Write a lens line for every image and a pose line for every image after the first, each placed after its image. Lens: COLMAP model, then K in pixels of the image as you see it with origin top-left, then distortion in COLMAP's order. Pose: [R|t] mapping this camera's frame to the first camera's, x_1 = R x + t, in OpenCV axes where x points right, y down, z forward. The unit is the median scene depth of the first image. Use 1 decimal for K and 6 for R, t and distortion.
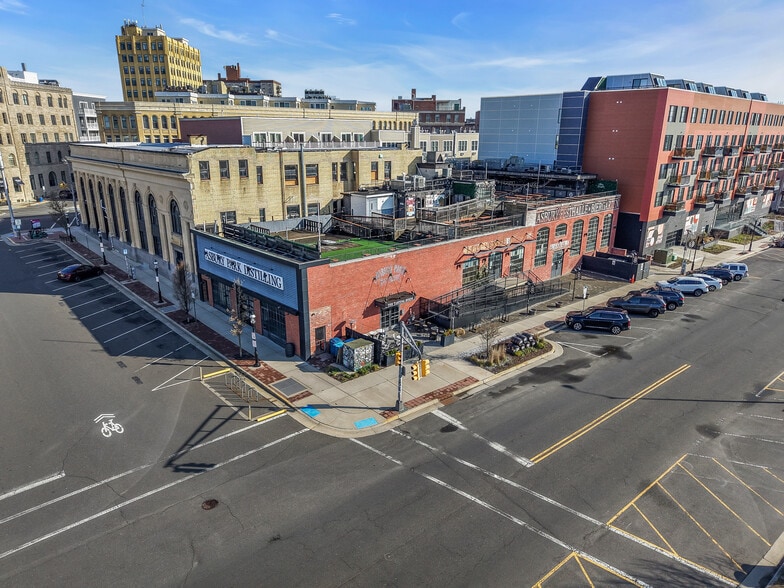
lens RADIAL K [[525.3, 0, 389.9], [0, 525.3, 295.8], [0, 0, 1]] dist [0.027299, -0.028089]
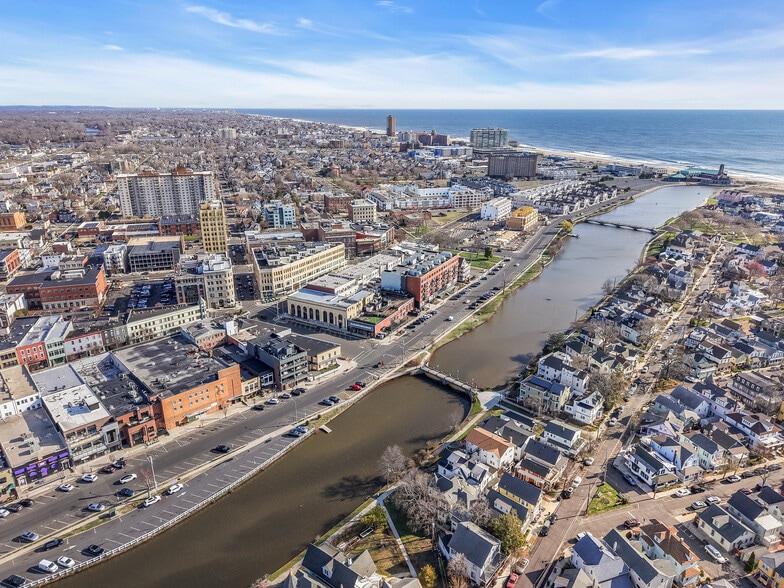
lens RADIAL K [[525.3, 0, 389.9], [0, 525.3, 295.8], [0, 0, 1]] dist [0.027299, -0.028089]
pose [[0.949174, -0.109795, 0.294980, -1.414326], [0.095978, 0.993515, 0.060963, -0.615026], [-0.299761, -0.029553, 0.953557, -4.175127]]
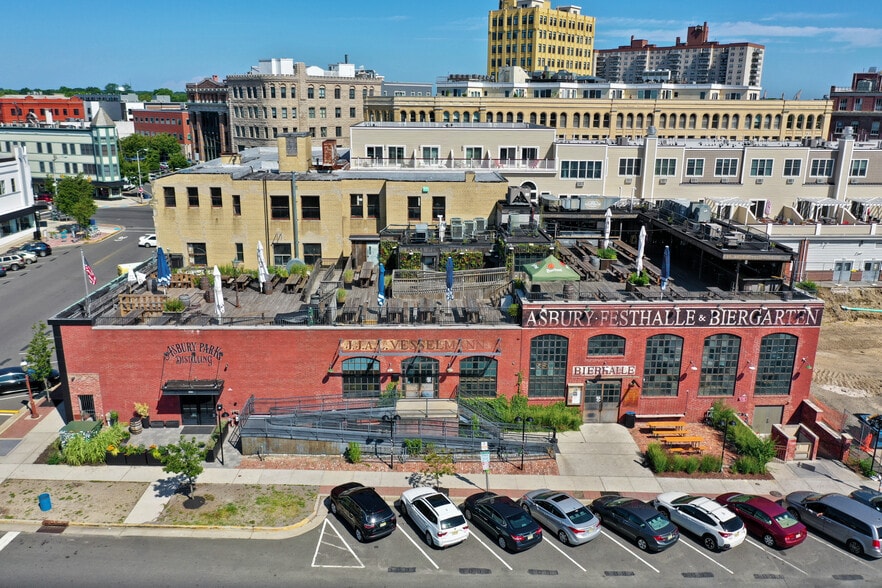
lens RADIAL K [[695.8, 0, 441.0], [0, 695.8, 294.0], [0, 0, 1]] dist [-0.004521, -0.002883]
pose [[0.761532, 0.176035, -0.623764, 0.675321], [-0.198950, 0.979436, 0.033519, -0.175560], [0.616837, 0.098572, 0.780894, 0.307882]]
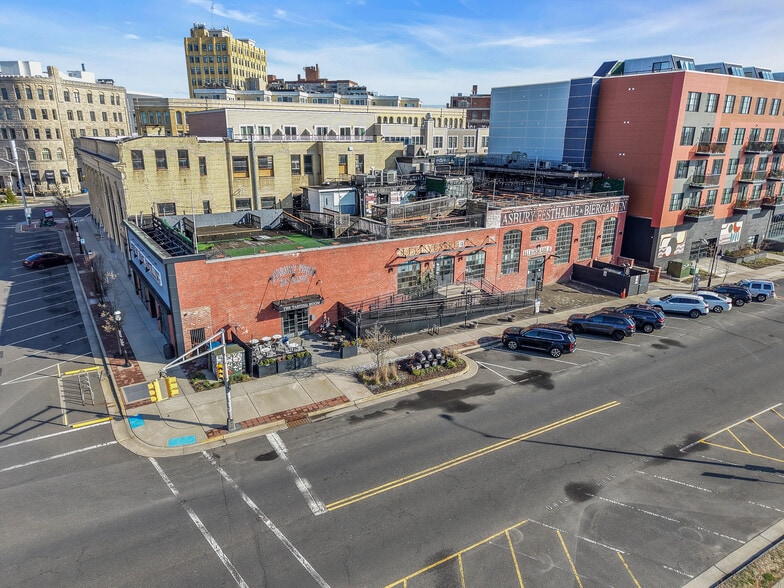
lens RADIAL K [[525.3, 0, 389.9], [0, 525.3, 295.8], [0, 0, 1]] dist [0.027299, -0.028089]
pose [[0.986111, 0.050065, -0.158365, 0.232107], [-0.050310, 0.998731, 0.002468, -0.011522], [0.158288, 0.005534, 0.987378, 0.097328]]
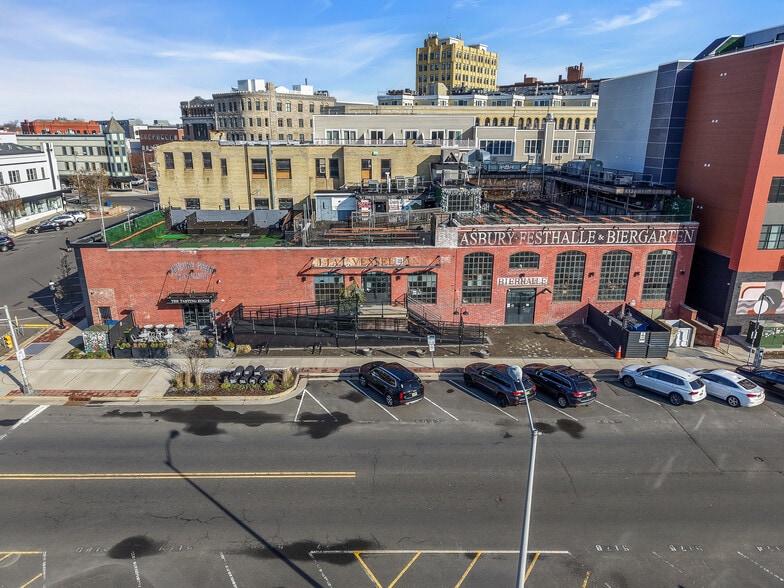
lens RADIAL K [[525.3, 0, 389.9], [0, 525.3, 295.8], [0, 0, 1]] dist [0.027299, -0.028089]
pose [[0.775814, 0.181181, -0.604389, 0.648743], [-0.185375, 0.981063, 0.056146, -0.087508], [0.603116, 0.068480, 0.794708, 0.340091]]
